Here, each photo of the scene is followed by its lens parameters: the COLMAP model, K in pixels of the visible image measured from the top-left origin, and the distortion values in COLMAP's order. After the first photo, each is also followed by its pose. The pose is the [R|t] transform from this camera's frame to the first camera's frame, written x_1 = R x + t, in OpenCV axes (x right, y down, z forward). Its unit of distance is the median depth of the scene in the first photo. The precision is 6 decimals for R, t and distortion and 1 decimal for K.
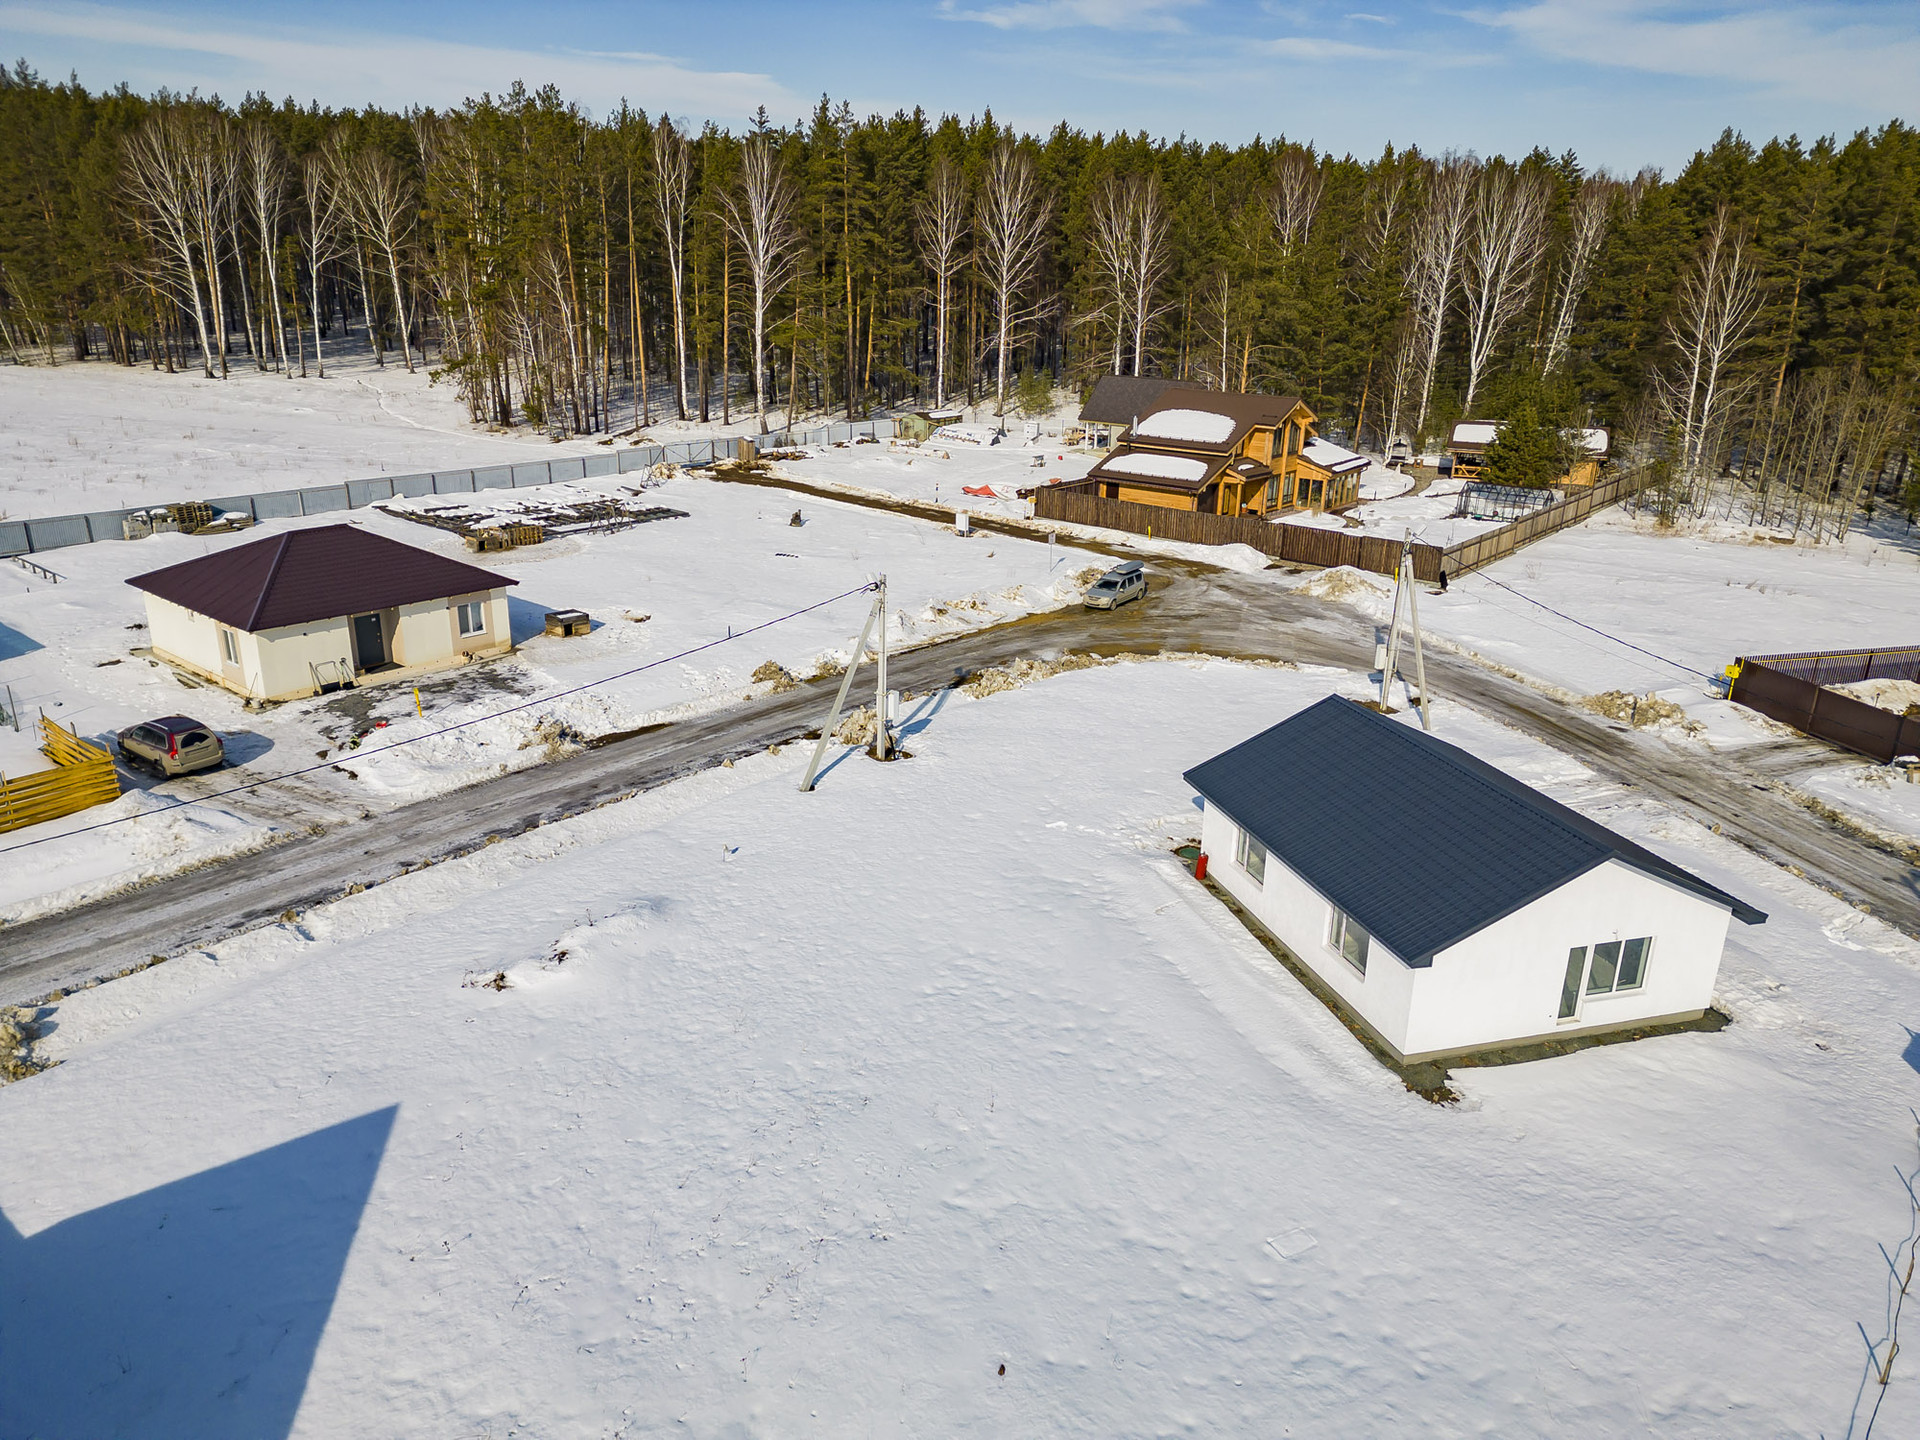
lens RADIAL K [[1329.9, 0, 961.7], [0, 1329.9, 725.6], [0, 0, 1]] dist [0.077907, -0.072969]
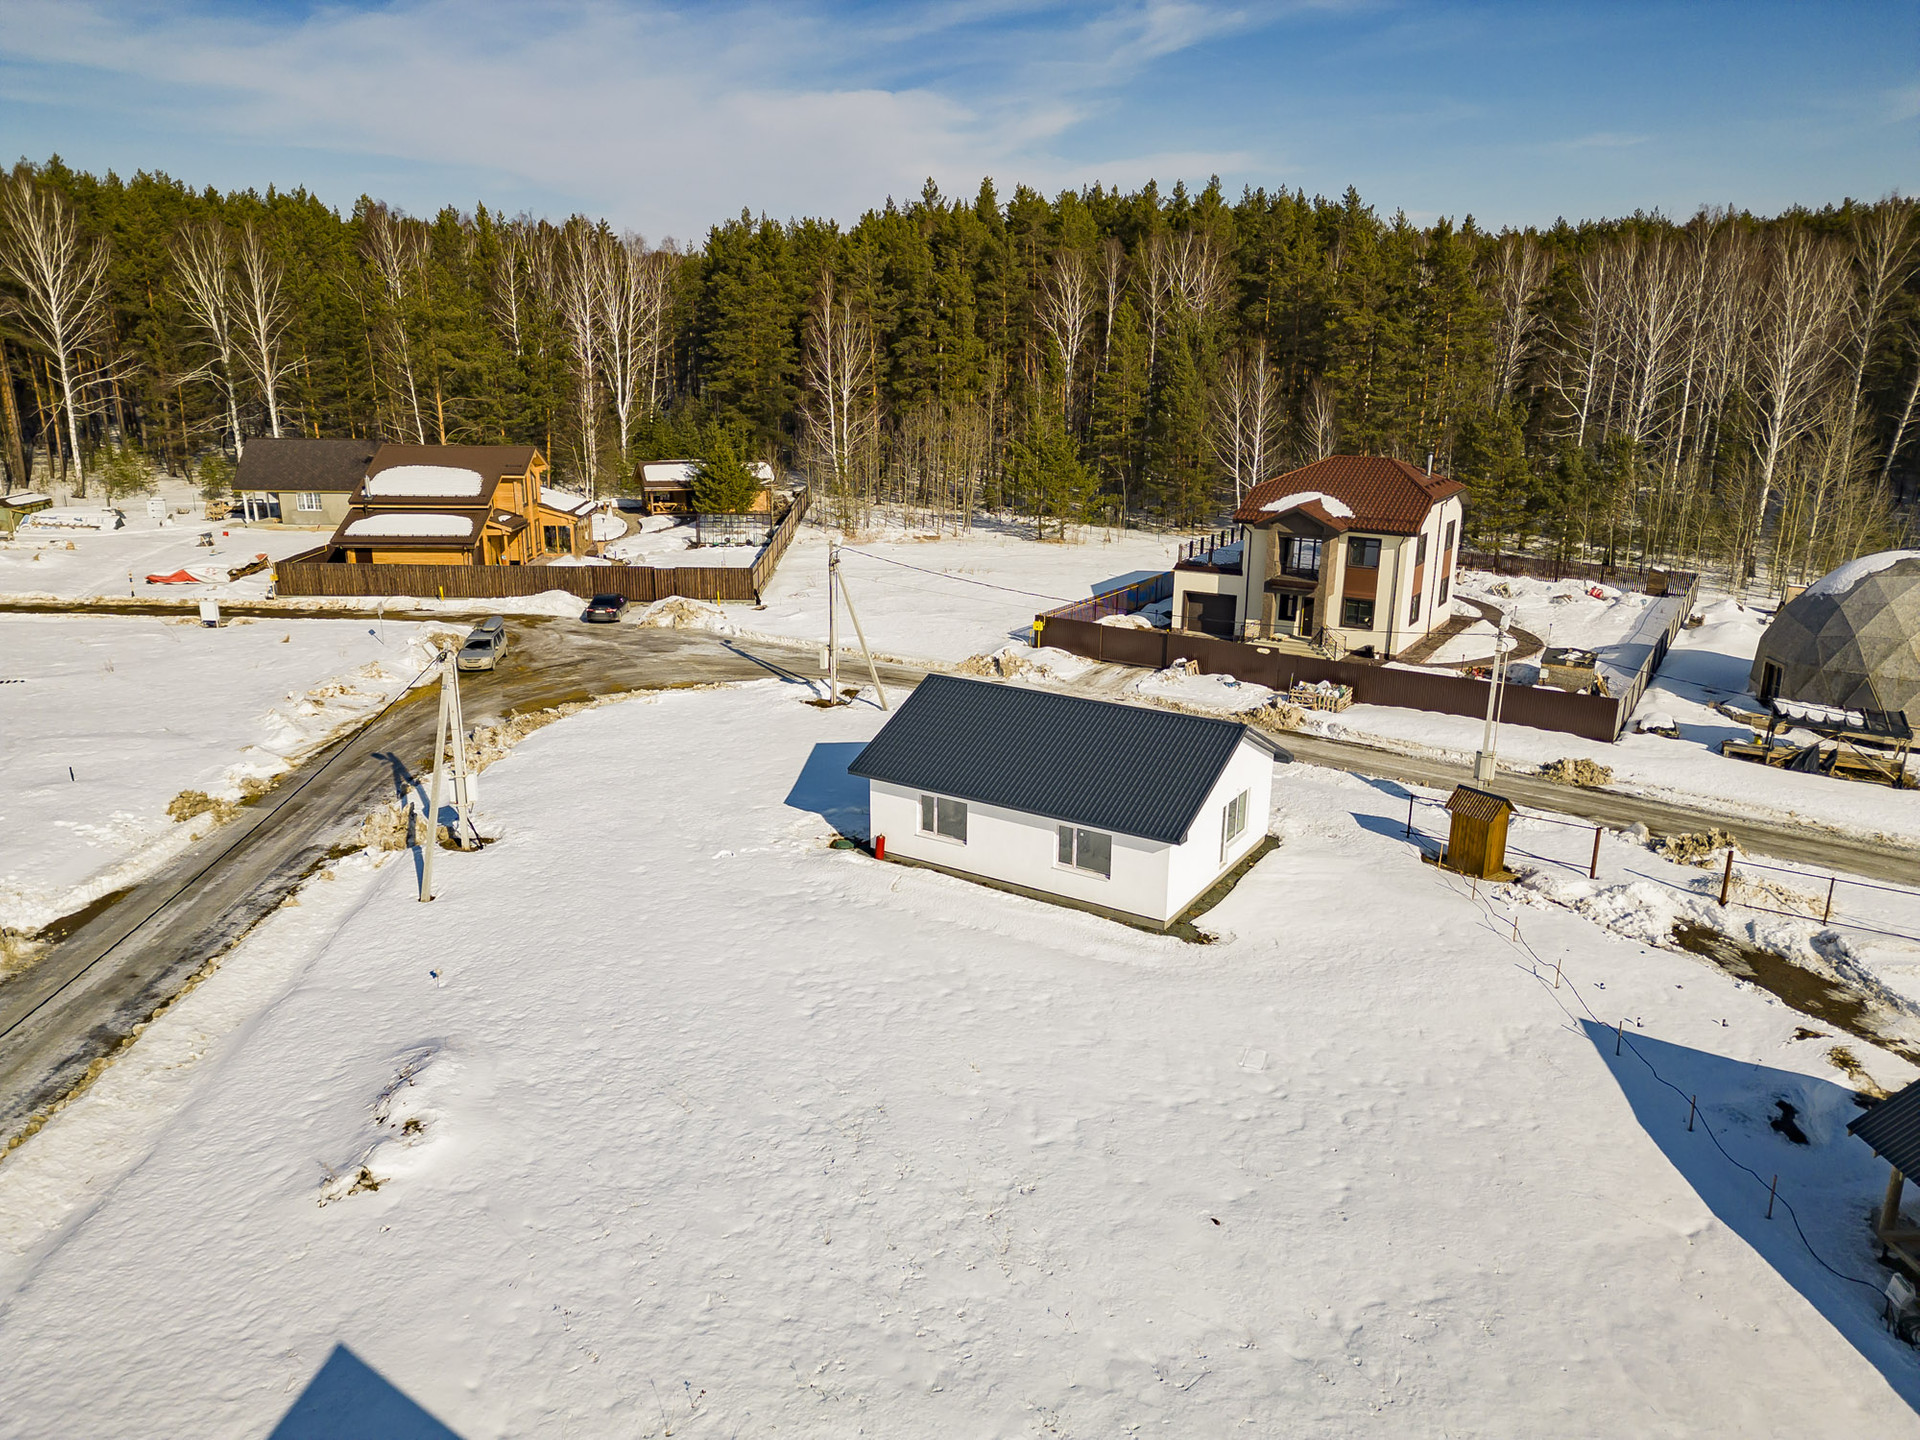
lens RADIAL K [[1329.9, 0, 961.7], [0, 1329.9, 725.6], [0, 0, 1]] dist [0.077907, -0.072969]
pose [[0.745645, -0.199107, 0.635901, -0.286153], [0.225782, 0.973355, 0.040020, -0.012849], [-0.626925, 0.113735, 0.770733, 0.070496]]
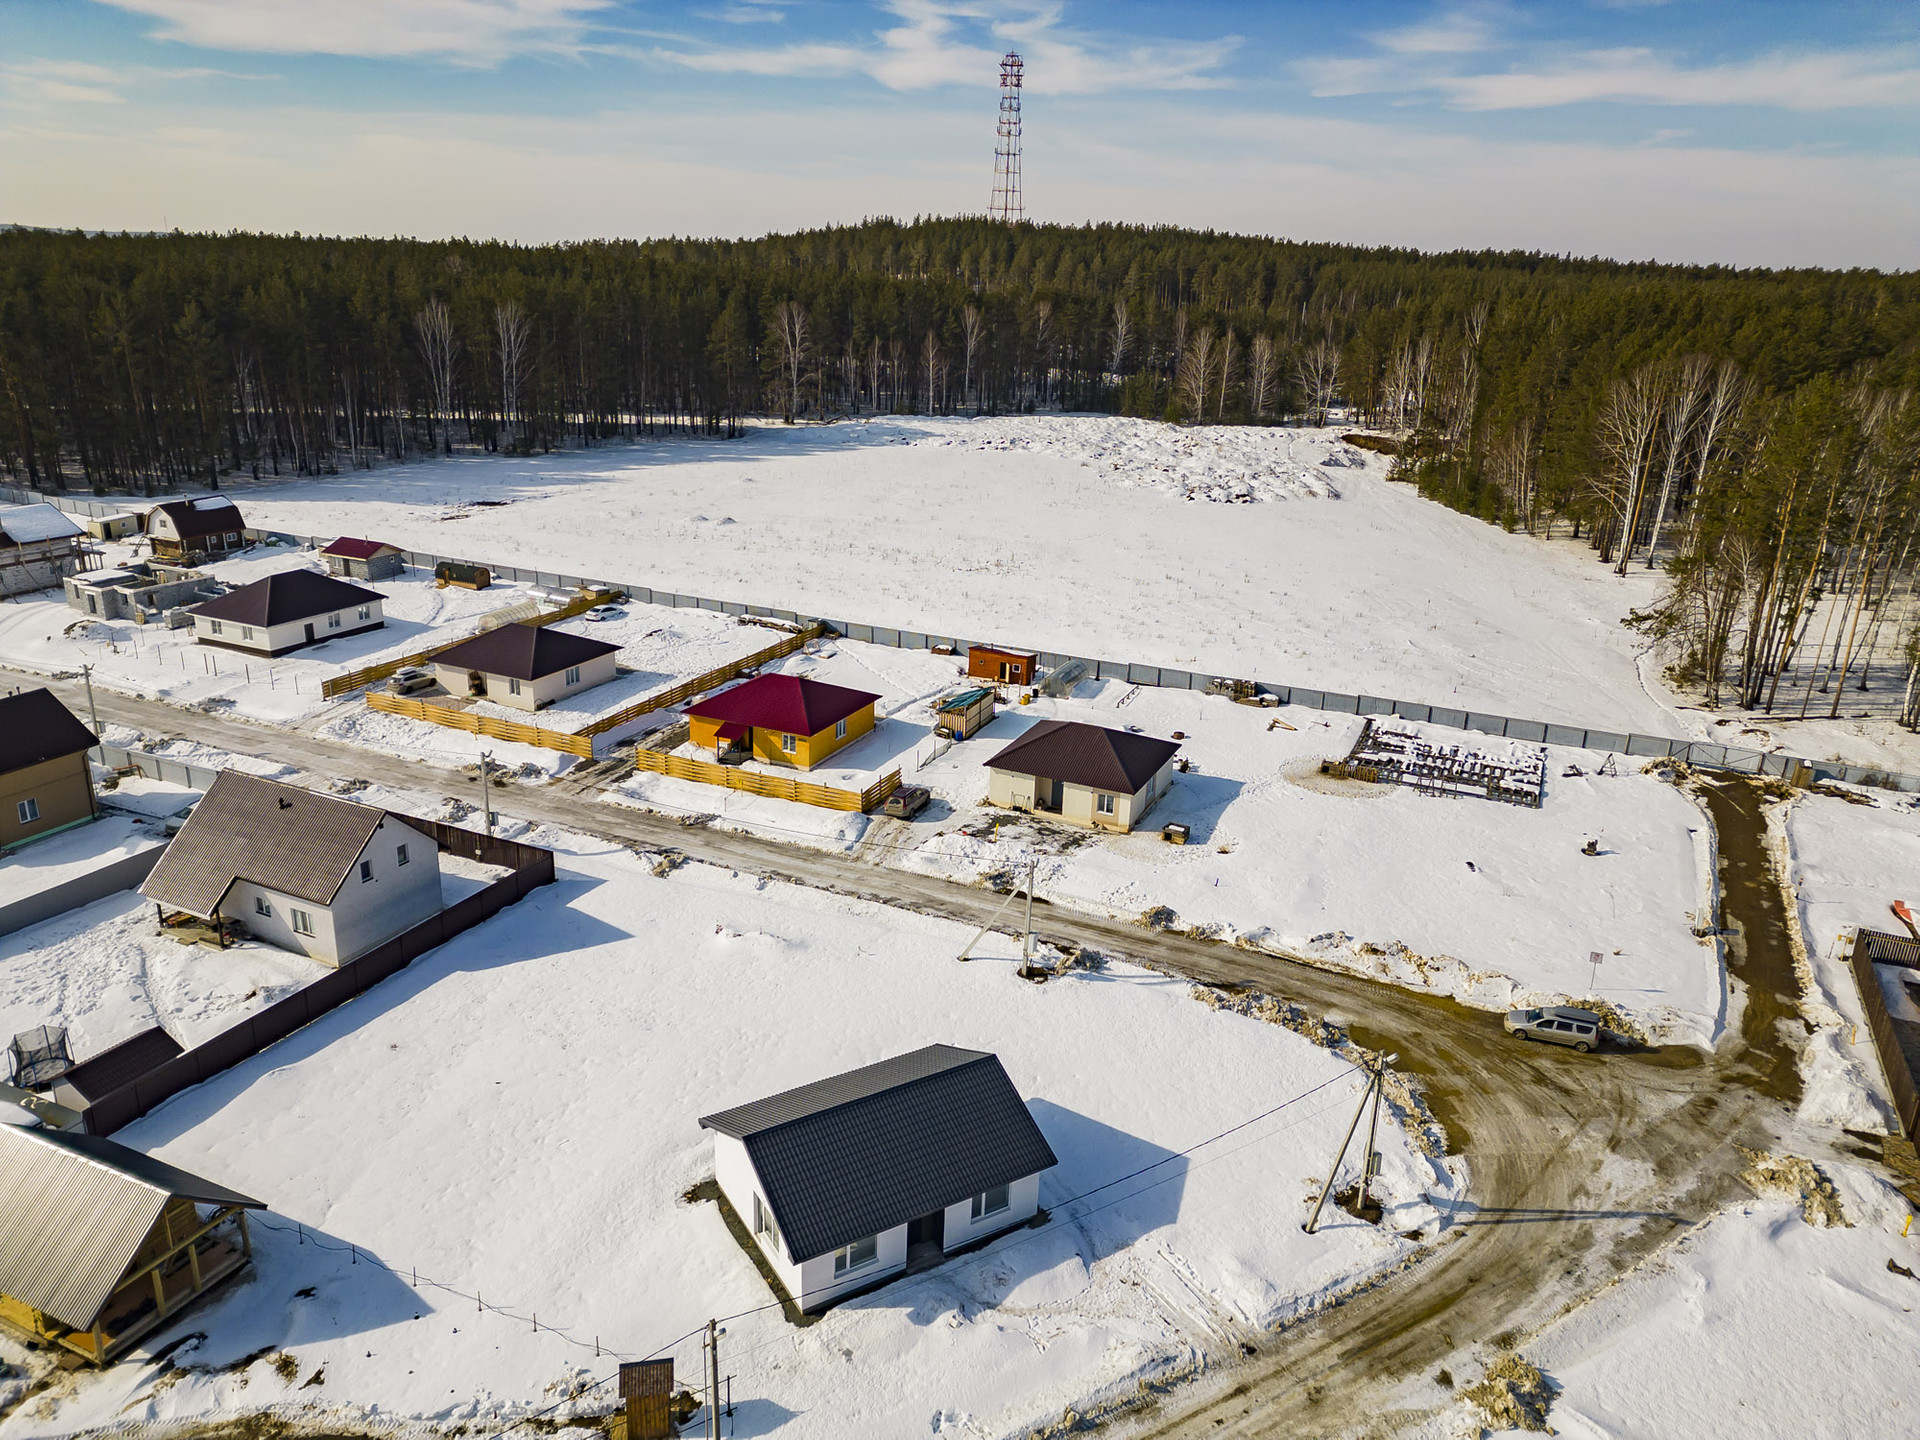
lens RADIAL K [[1329.9, 0, 961.7], [0, 1329.9, 725.6], [0, 0, 1]] dist [0.077907, -0.072969]
pose [[0.260055, 0.305437, -0.916013, 0.956607], [-0.346477, 0.914995, 0.206733, -0.408301], [0.901291, 0.263615, 0.343776, 0.258040]]
